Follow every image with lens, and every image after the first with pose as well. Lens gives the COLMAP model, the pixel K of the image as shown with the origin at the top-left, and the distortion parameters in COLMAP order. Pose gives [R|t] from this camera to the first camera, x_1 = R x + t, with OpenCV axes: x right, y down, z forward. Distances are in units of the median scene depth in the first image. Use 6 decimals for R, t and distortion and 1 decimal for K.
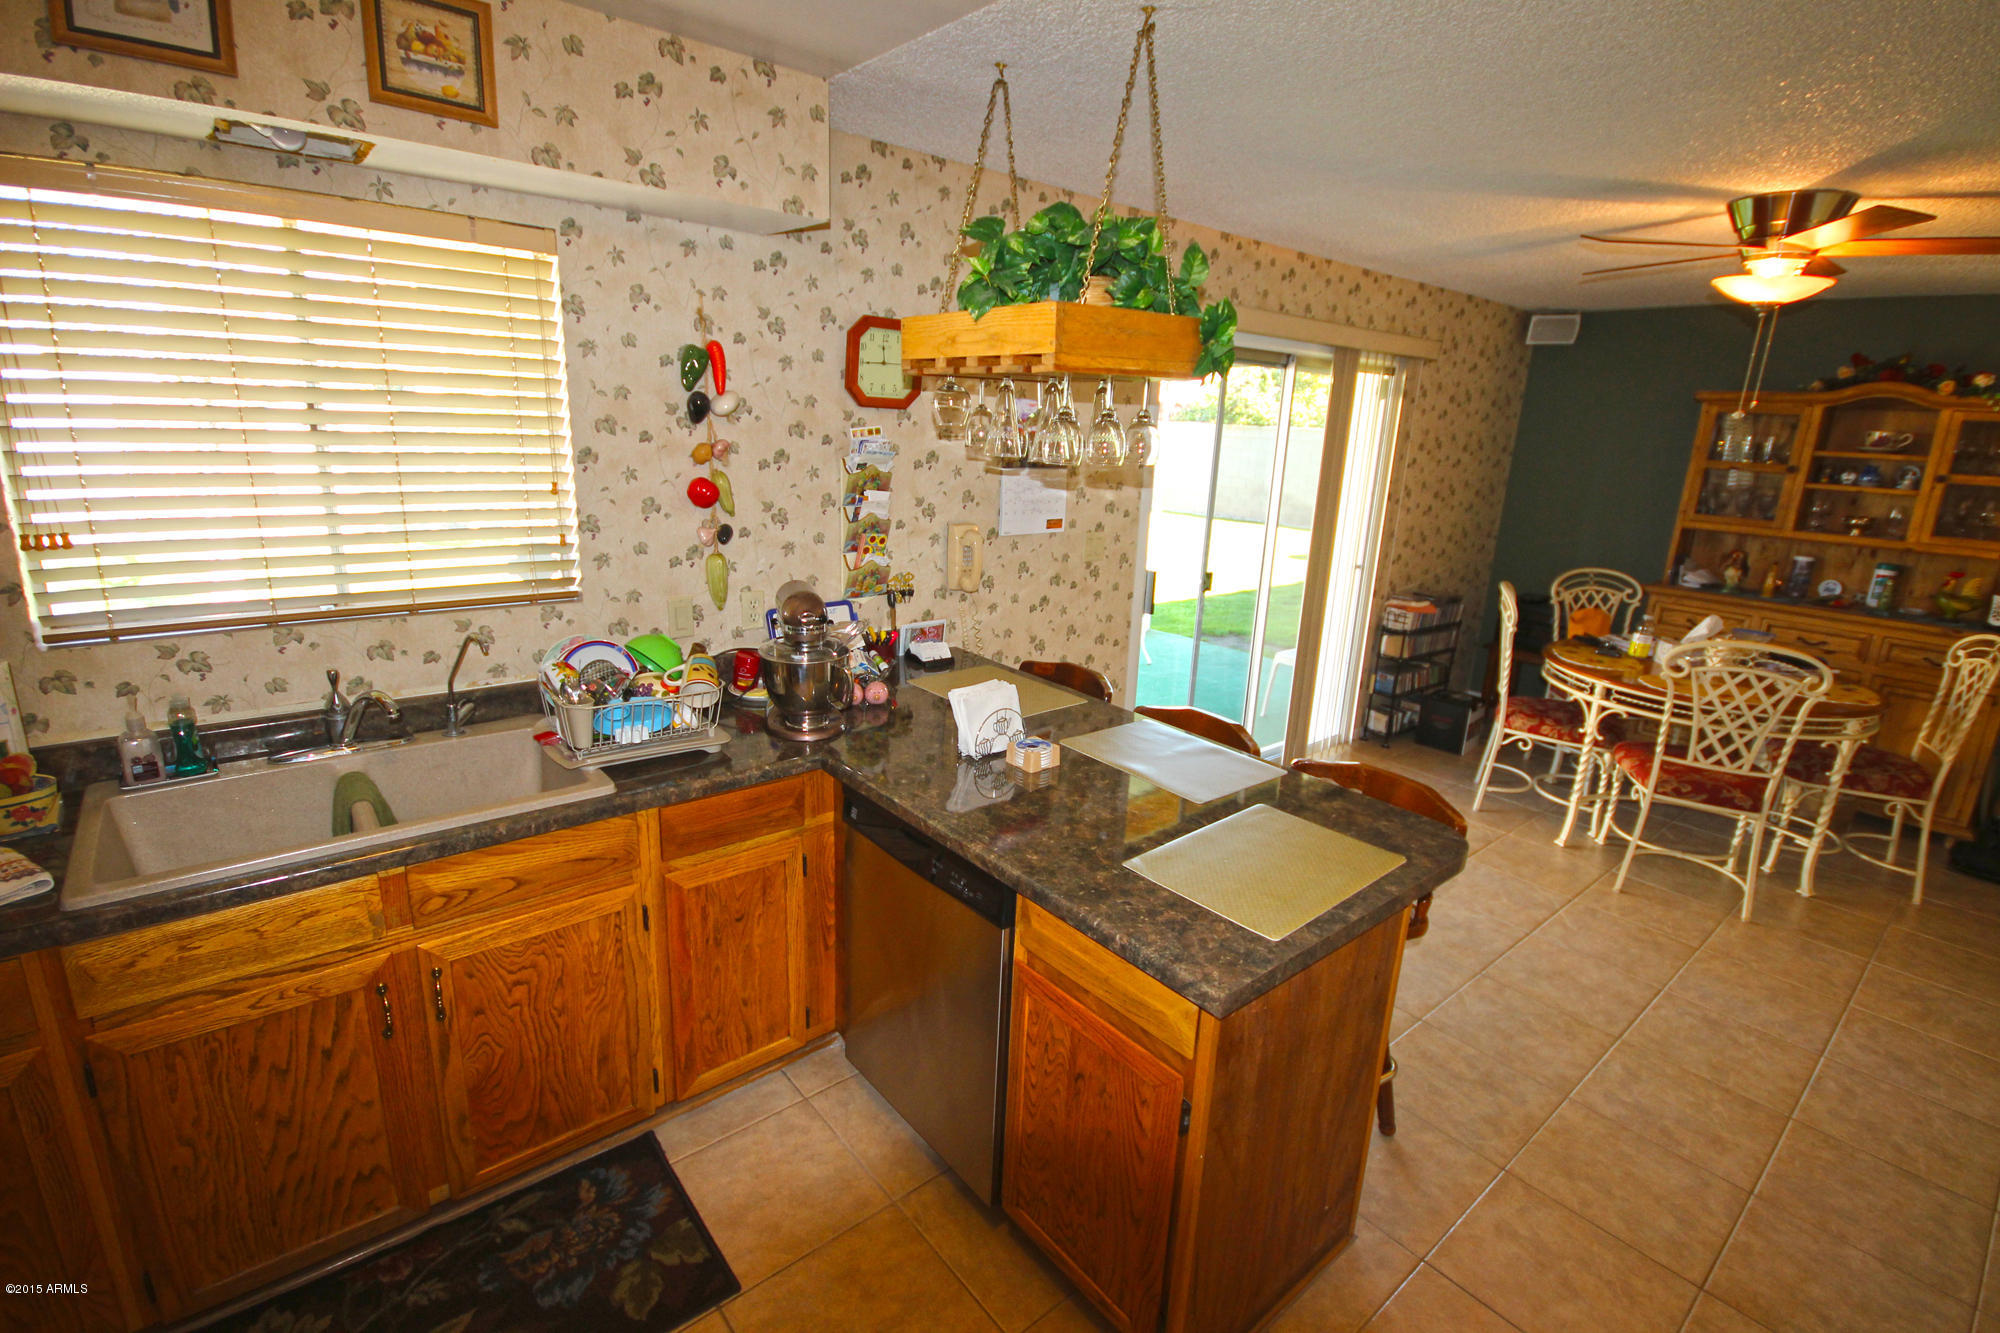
lens RADIAL K [[917.9, 0, 992.2], [0, 917.9, 660.8], [0, 0, 1]] dist [-0.012653, -0.000975]
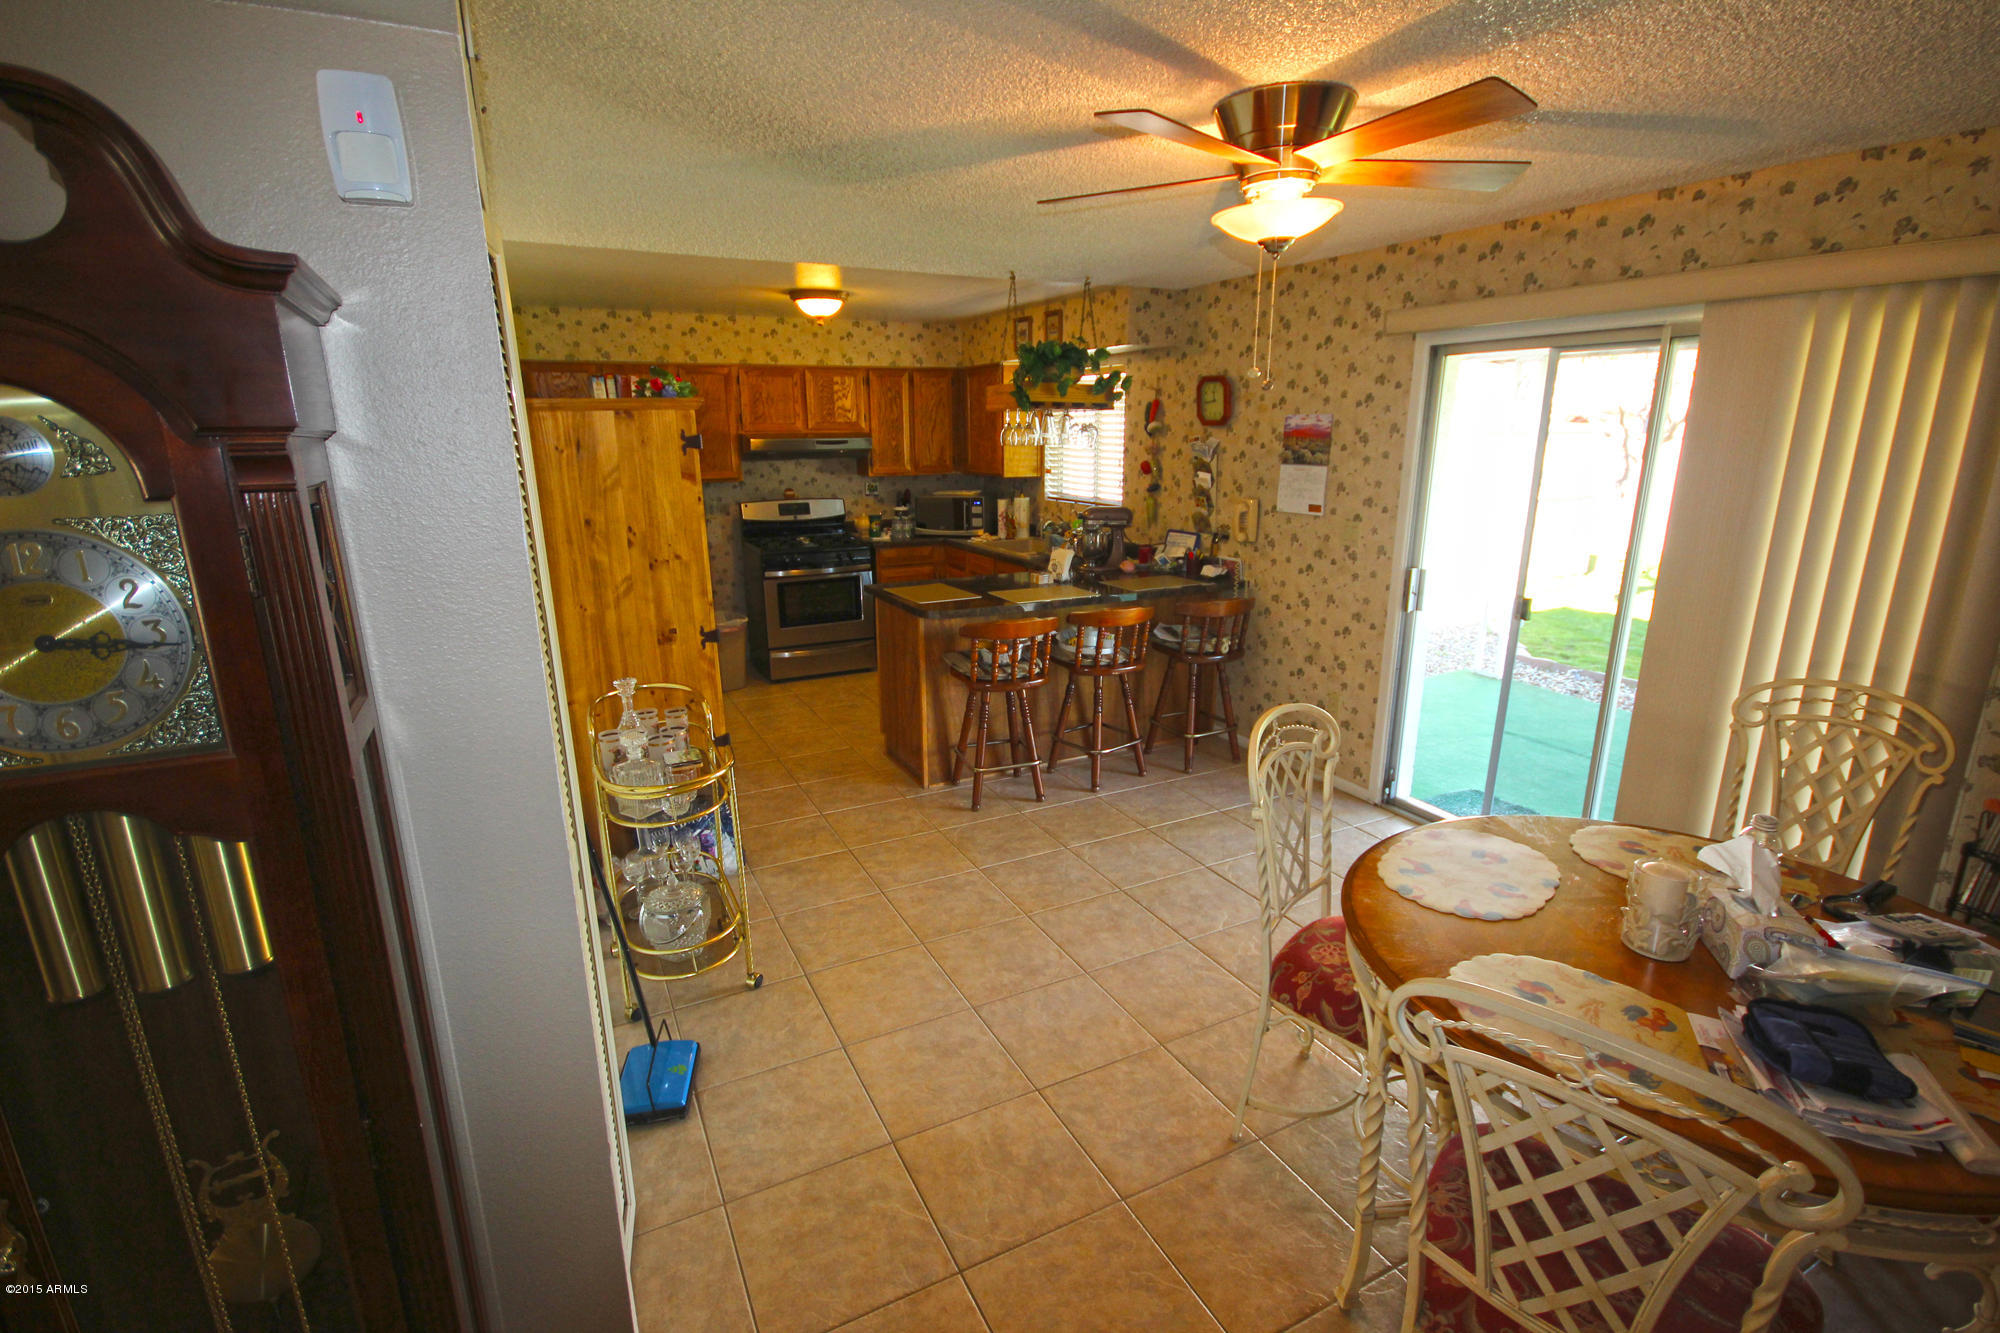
lens RADIAL K [[917.9, 0, 1007.6], [0, 917.9, 665.8], [0, 0, 1]] dist [-0.012653, -0.000975]
pose [[-0.210398, 0.202890, -0.956331, 1.663539], [-0.260462, 0.931237, 0.254869, -0.183615], [0.942280, 0.302712, -0.143085, 0.973827]]
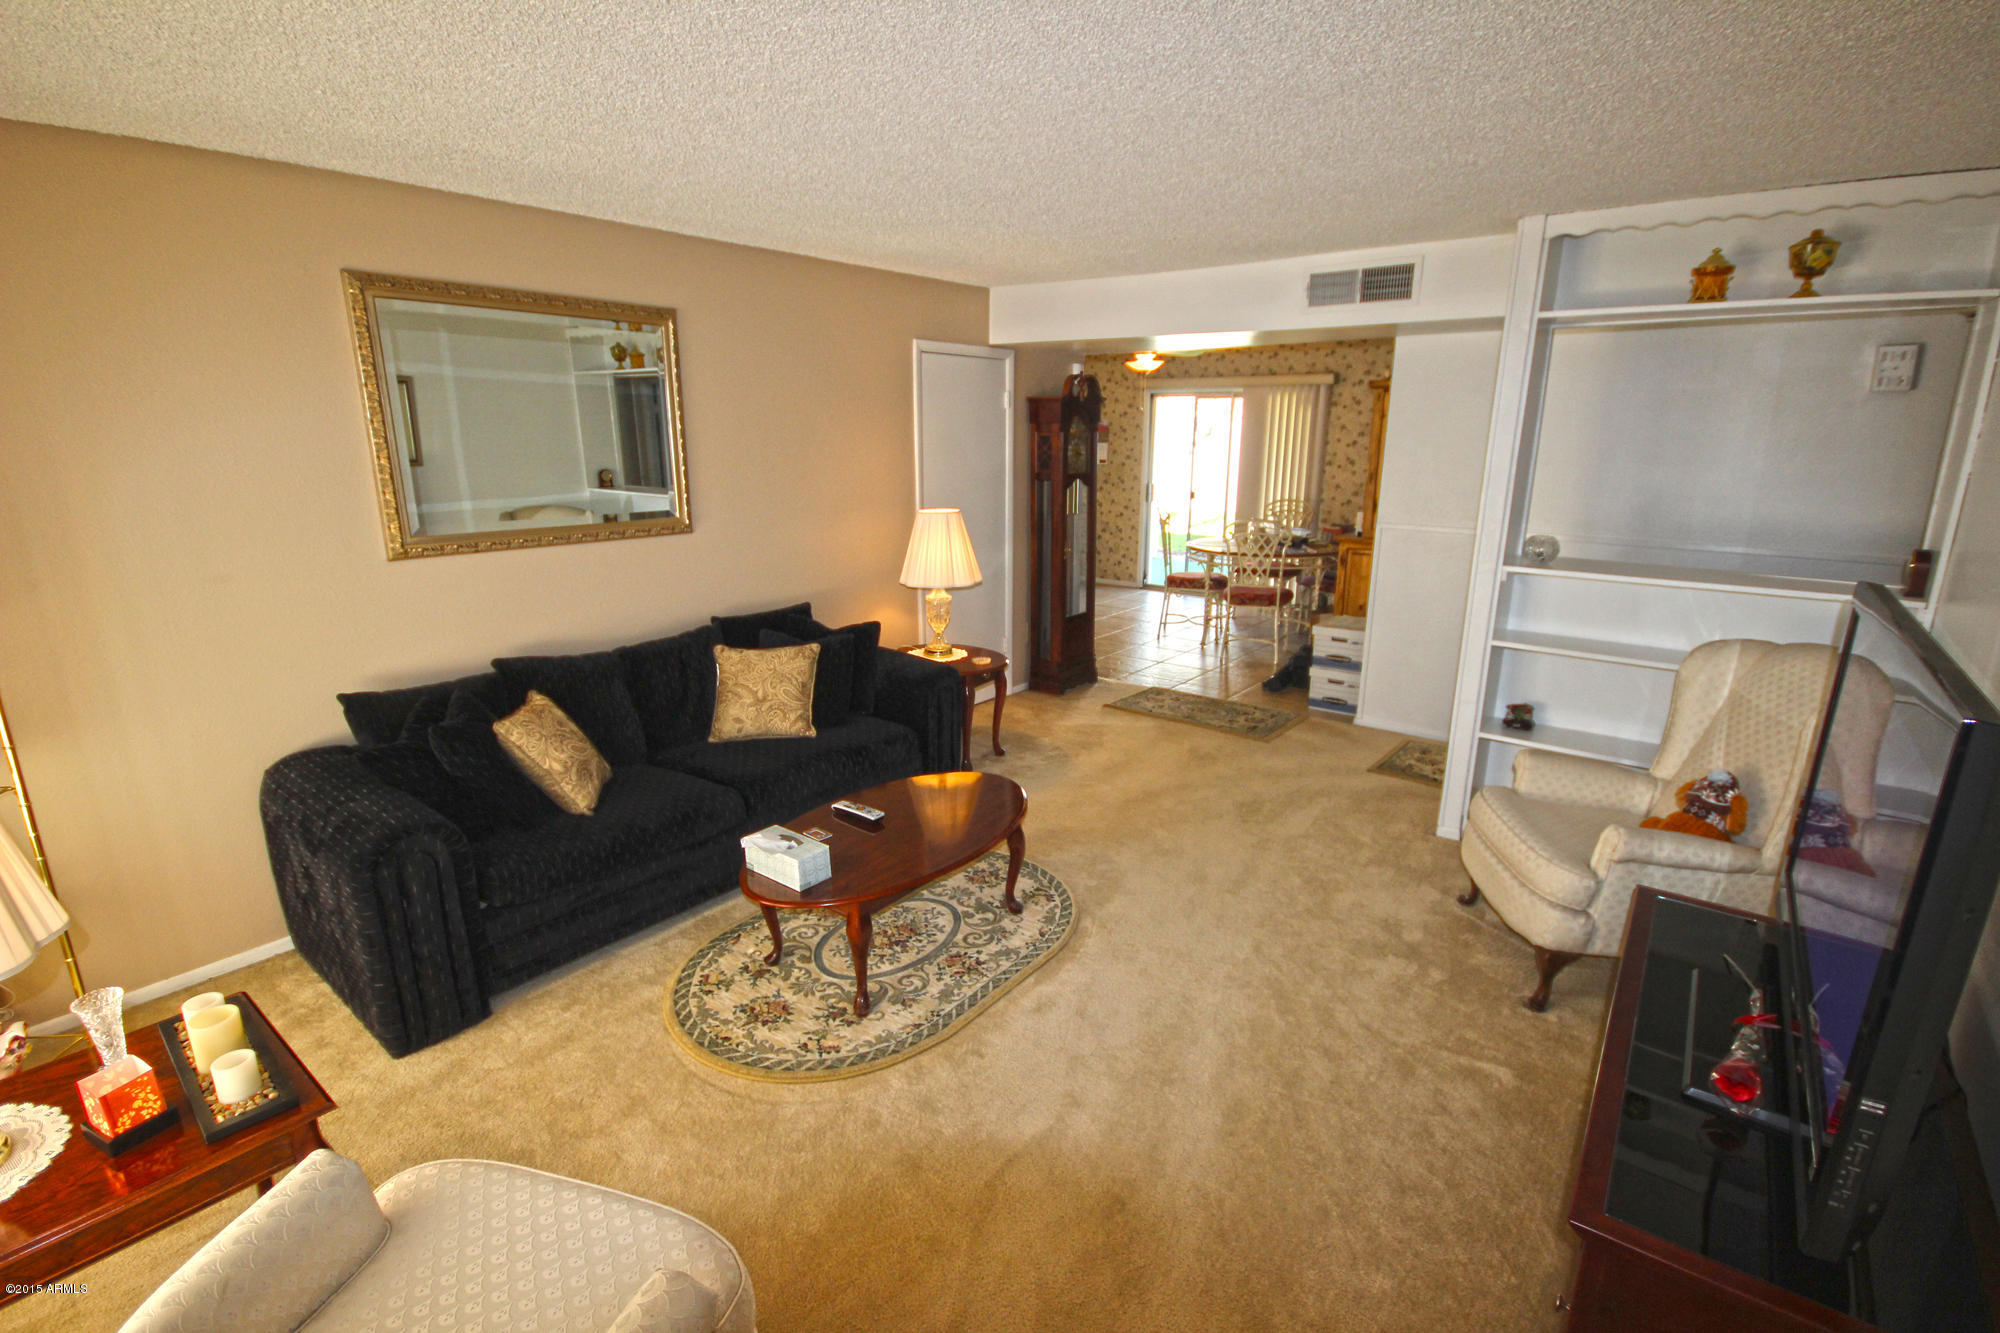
lens RADIAL K [[917.9, 0, 995.9], [0, 917.9, 671.5], [0, 0, 1]] dist [-0.012653, -0.000975]
pose [[0.198829, 0.208310, -0.957640, 3.380744], [-0.244665, 0.956760, 0.157320, 0.129726], [0.949003, 0.203021, 0.241198, 0.130122]]
